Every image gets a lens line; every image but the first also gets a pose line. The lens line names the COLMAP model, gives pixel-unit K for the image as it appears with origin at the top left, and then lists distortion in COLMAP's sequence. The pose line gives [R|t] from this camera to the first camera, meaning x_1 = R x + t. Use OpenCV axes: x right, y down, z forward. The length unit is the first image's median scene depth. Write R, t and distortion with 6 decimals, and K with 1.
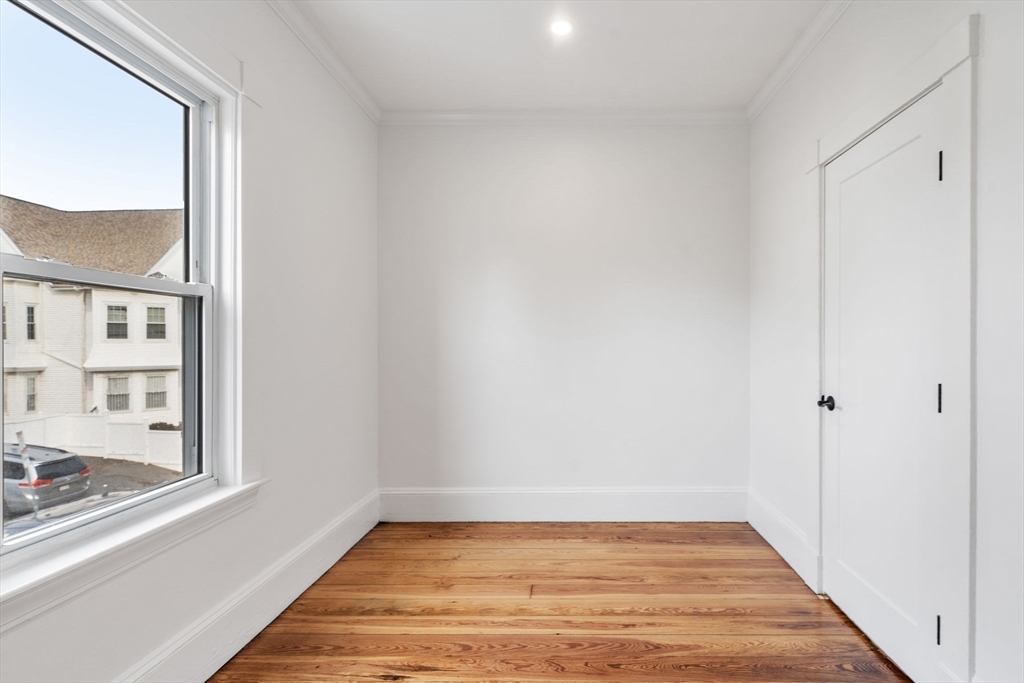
lens RADIAL K [[469.4, 0, 512.0], [0, 469.4, 341.5], [0, 0, 1]] dist [-0.001773, 0.000907]
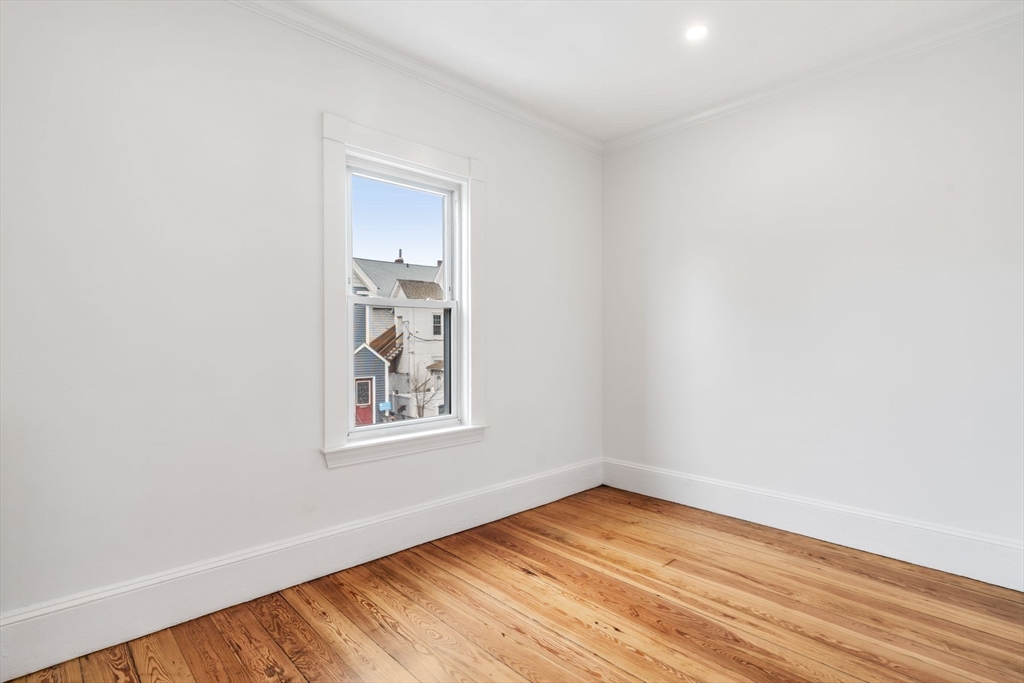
lens RADIAL K [[469.4, 0, 512.0], [0, 469.4, 341.5], [0, 0, 1]] dist [-0.001773, 0.000907]
pose [[0.718841, 0.007265, -0.695136, 0.566926], [0.002704, 0.999909, 0.013247, -0.000743], [0.695169, -0.011402, 0.718756, -0.039840]]
